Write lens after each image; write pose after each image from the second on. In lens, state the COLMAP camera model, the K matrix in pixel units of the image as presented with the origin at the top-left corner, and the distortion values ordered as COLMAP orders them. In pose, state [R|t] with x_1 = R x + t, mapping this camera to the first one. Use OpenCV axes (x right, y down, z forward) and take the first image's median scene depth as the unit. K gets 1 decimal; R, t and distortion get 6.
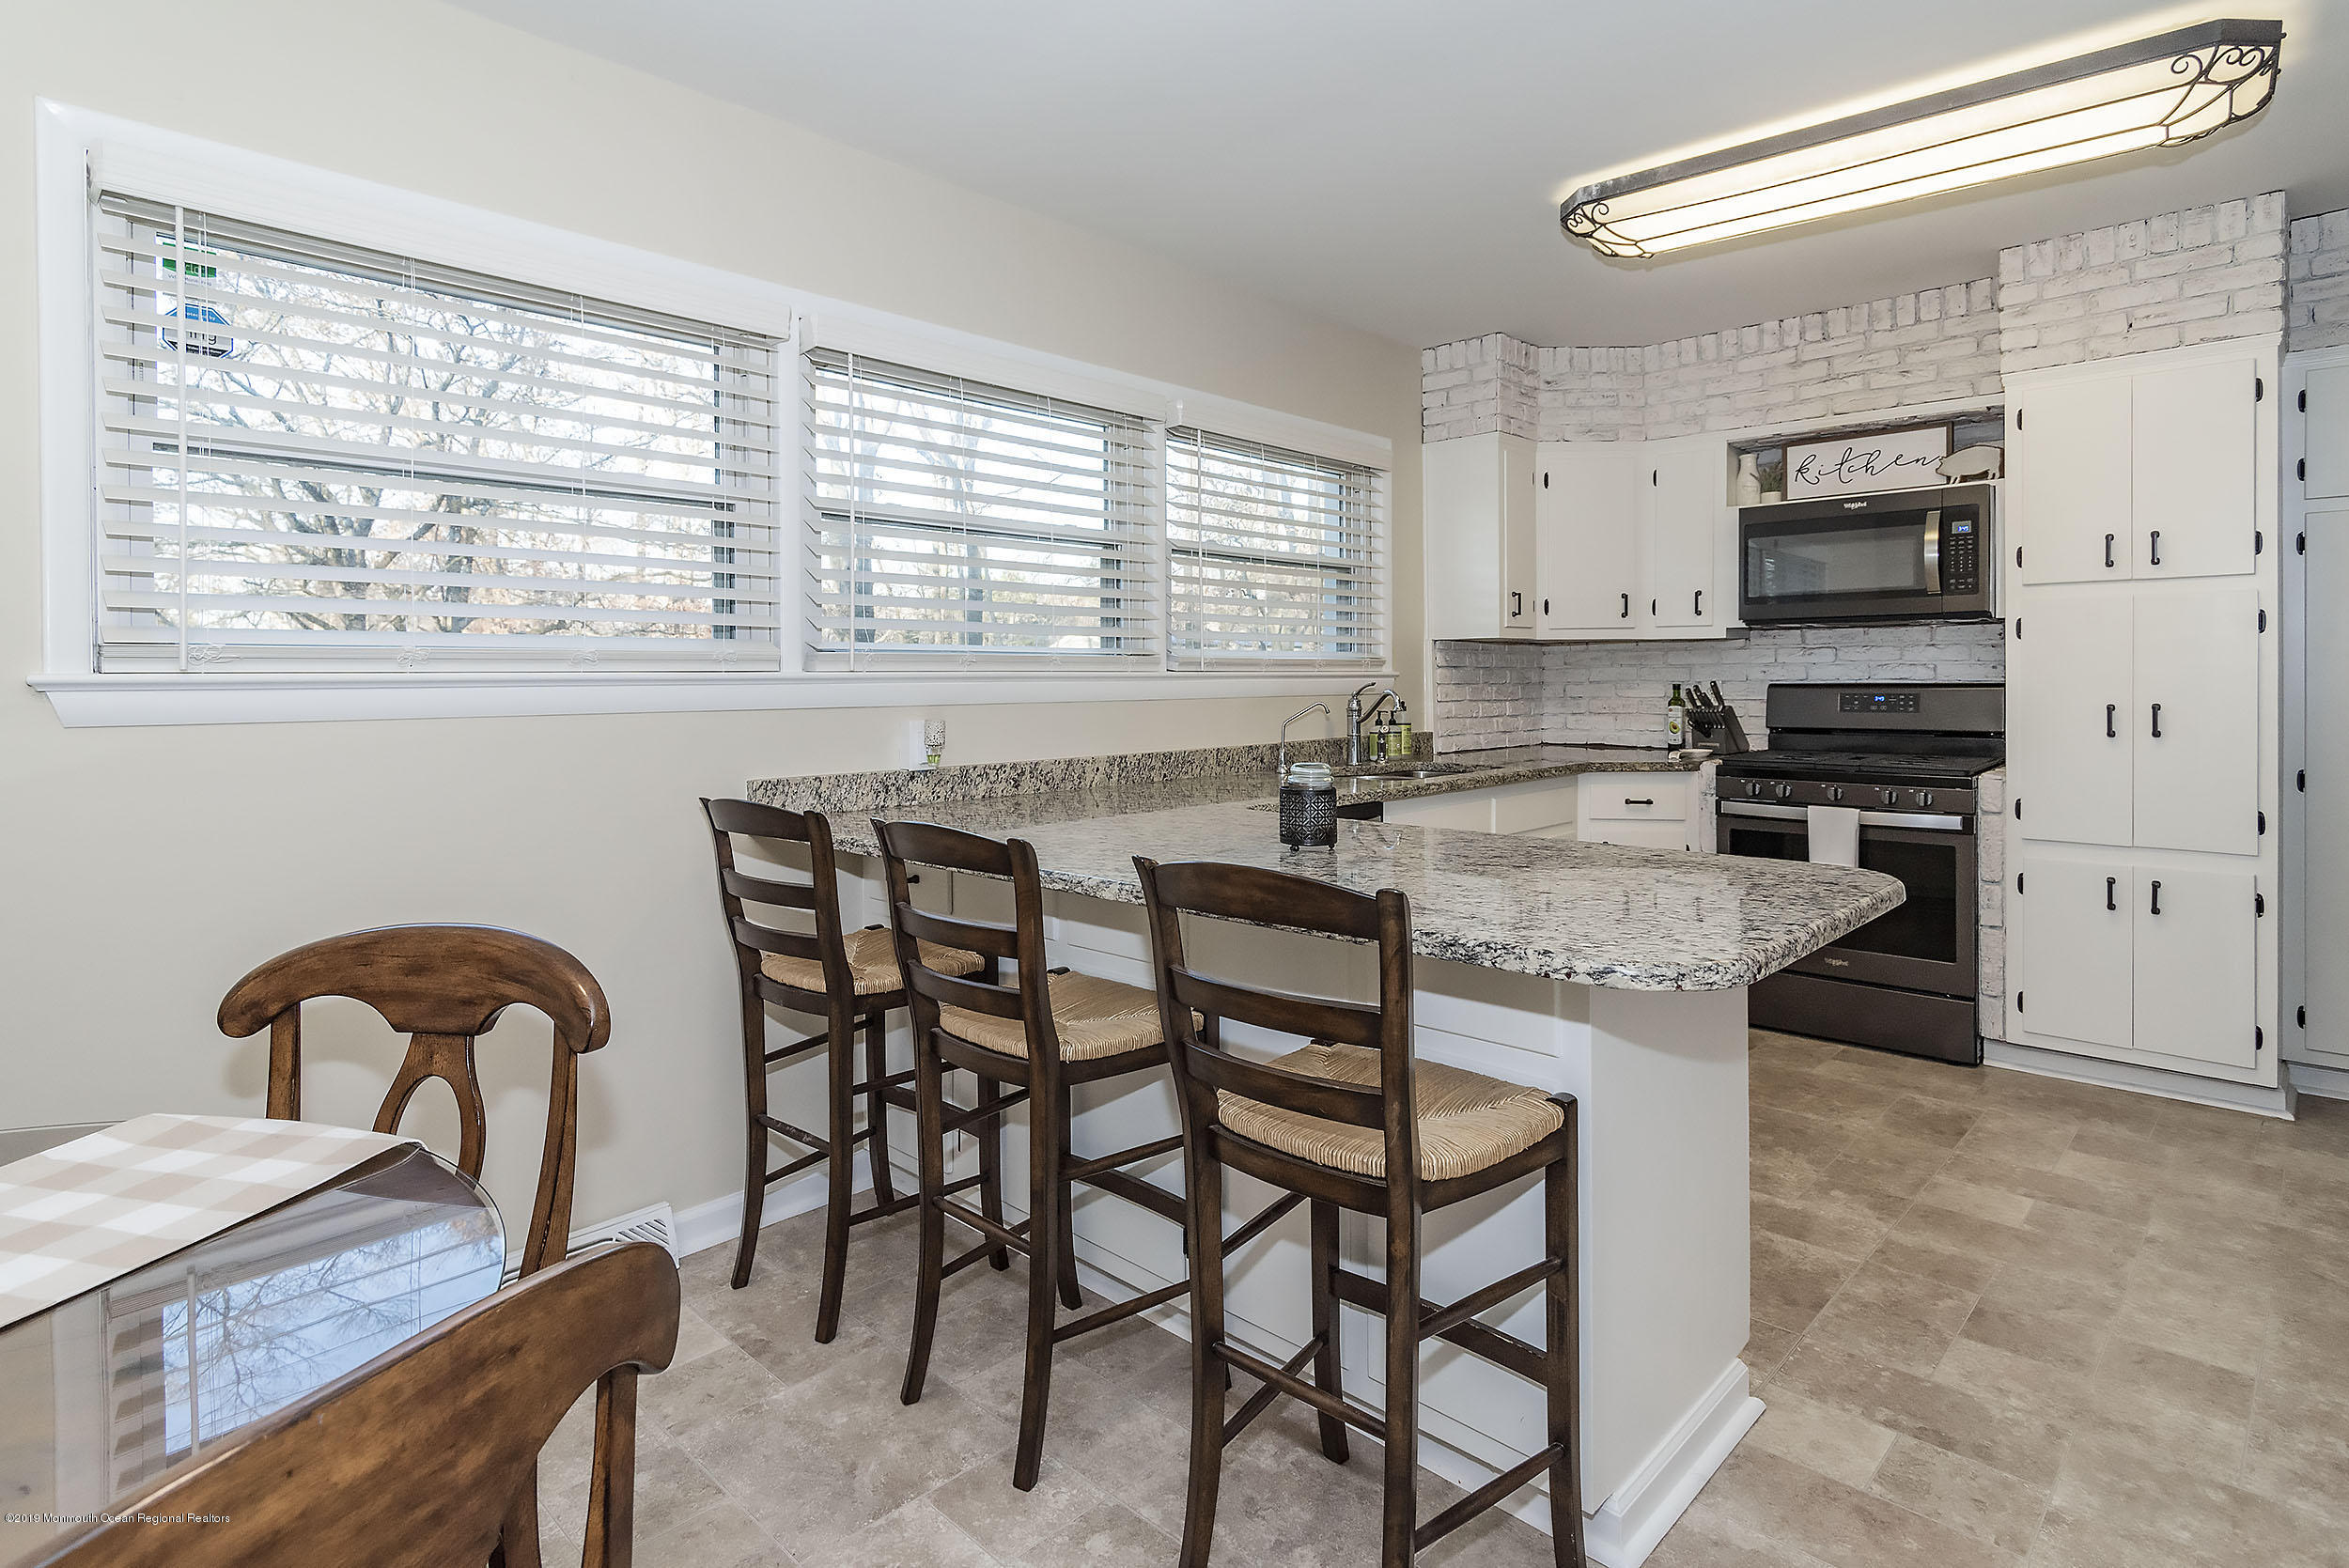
lens RADIAL K [[1258.6, 0, 1179.2], [0, 1258.6, 695.6], [0, 0, 1]] dist [0.032722, 0.000116]
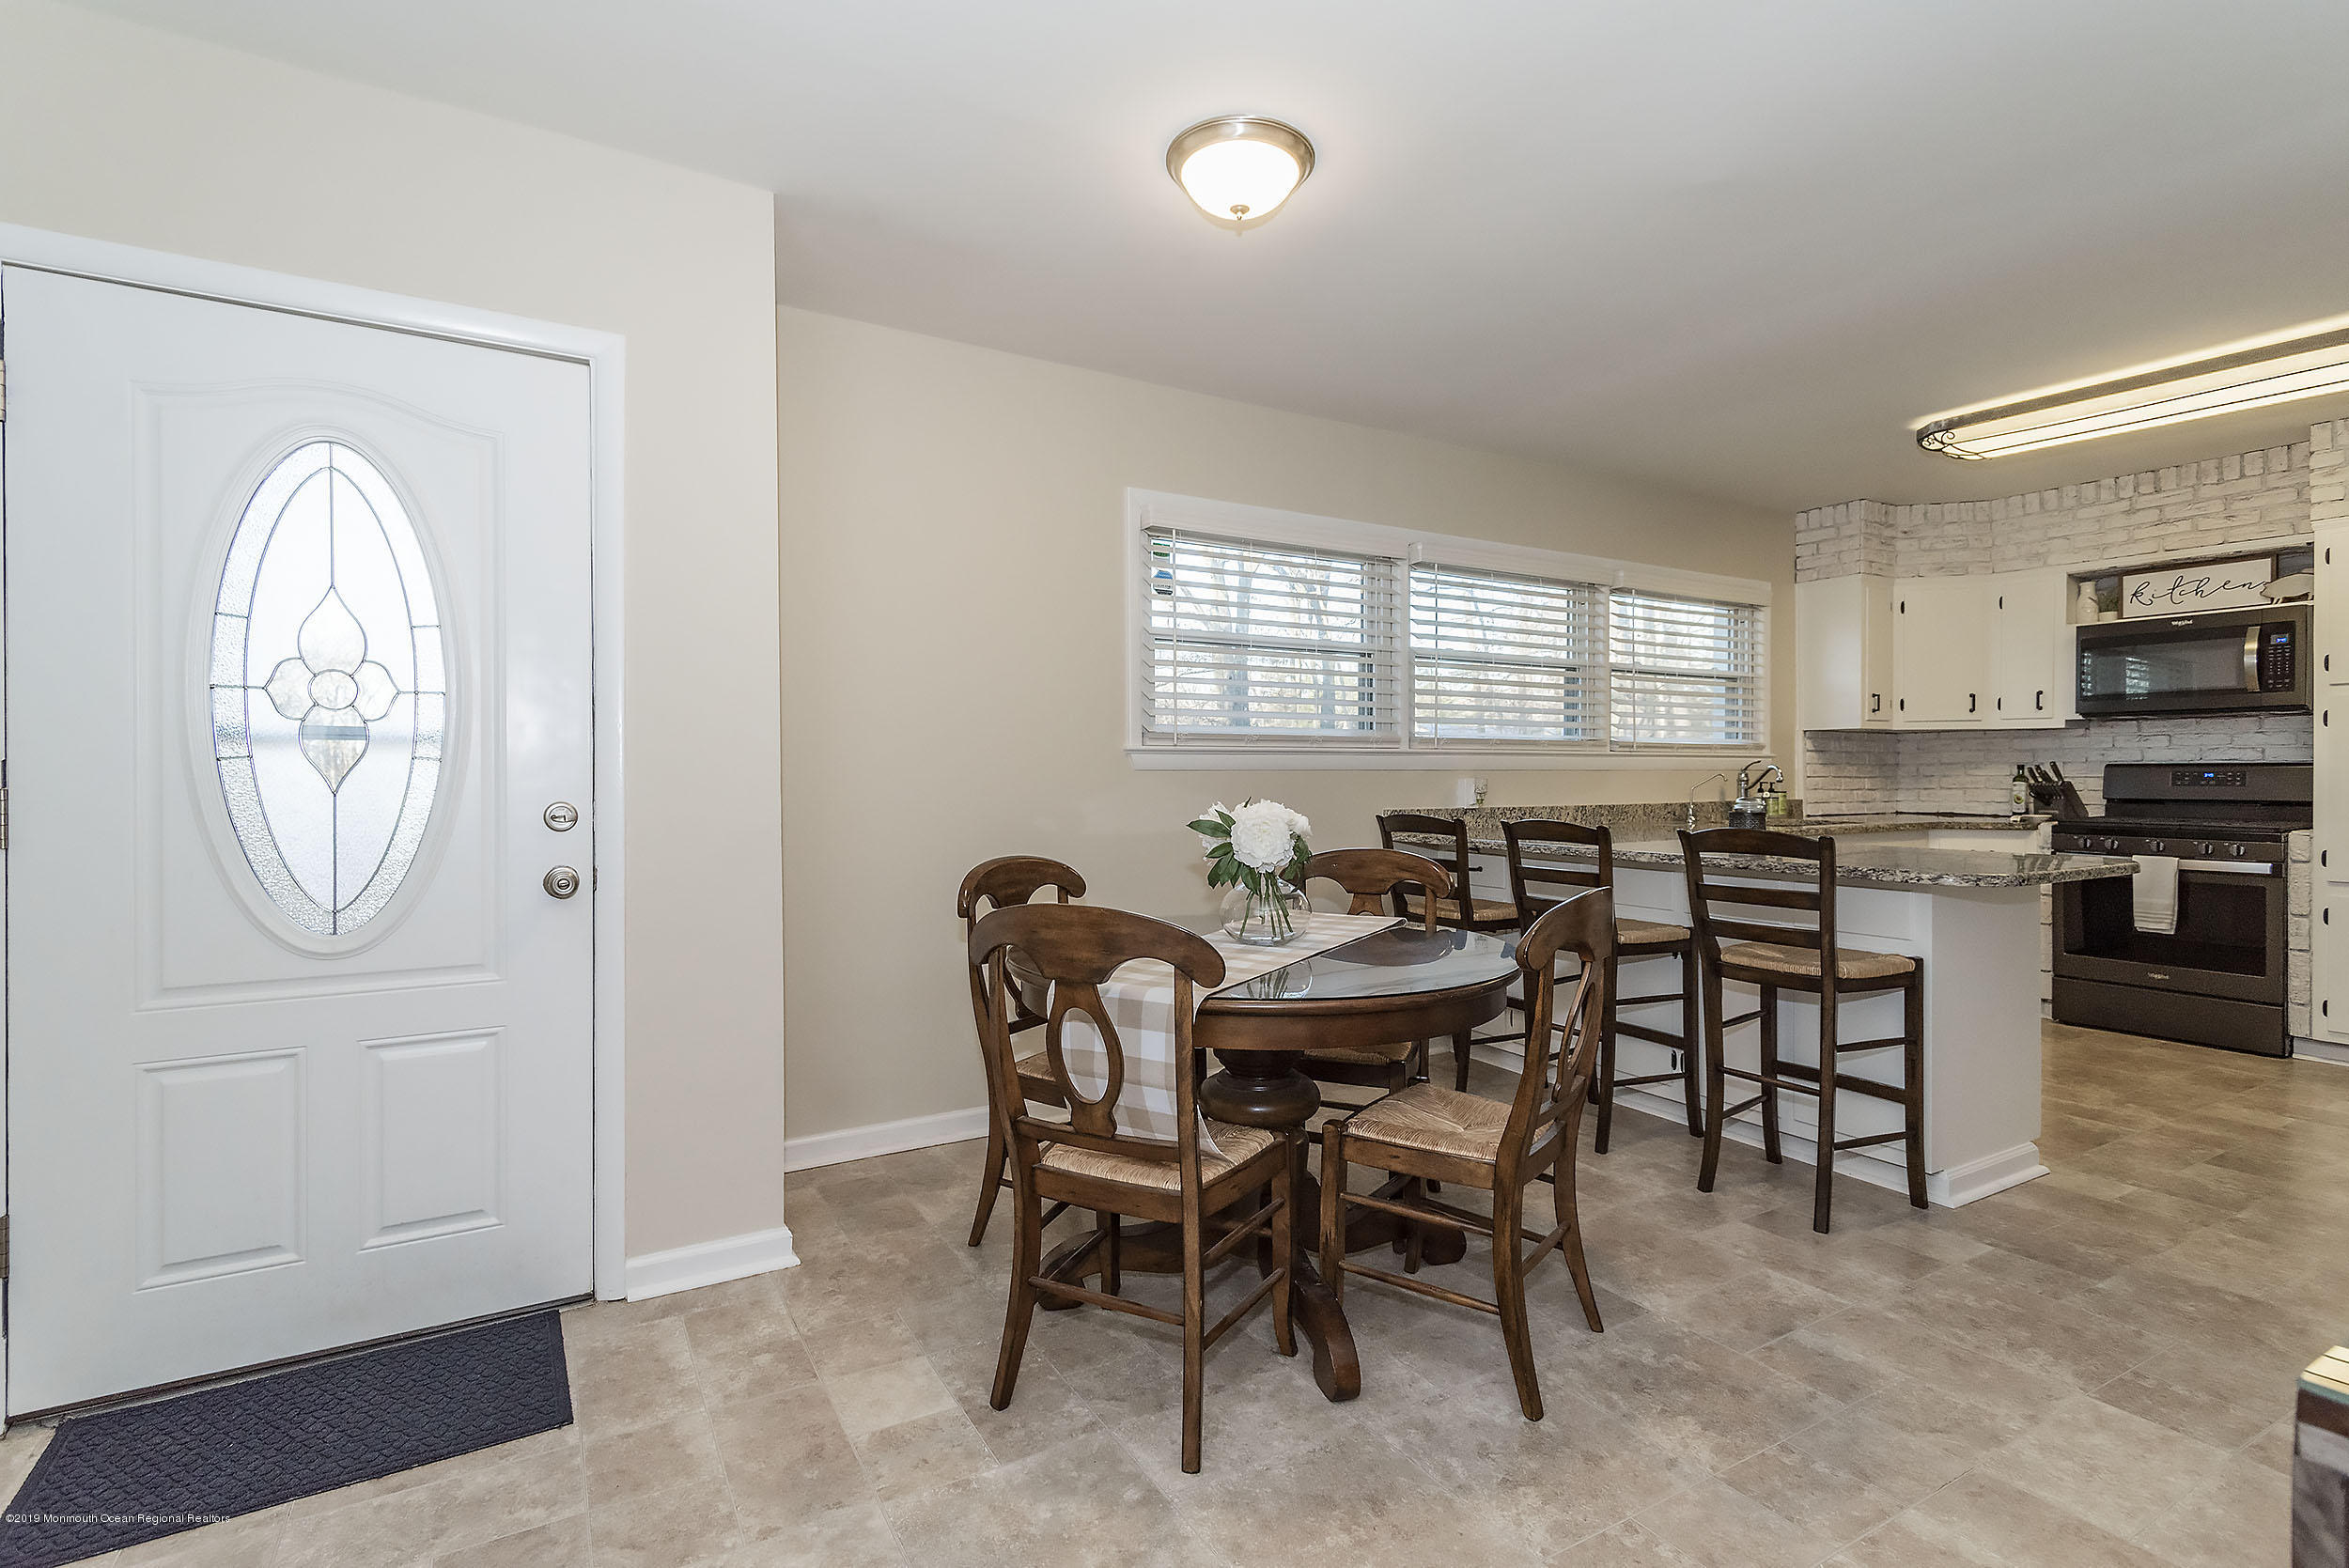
lens RADIAL K [[1148.8, 0, 1169.9], [0, 1148.8, 779.1], [0, 0, 1]] dist [0.039580, -0.009867]
pose [[0.962563, 0.007407, -0.270957, -0.126804], [-0.009404, 0.999937, -0.006074, 0.024103], [0.270895, 0.008394, 0.962572, -0.416597]]
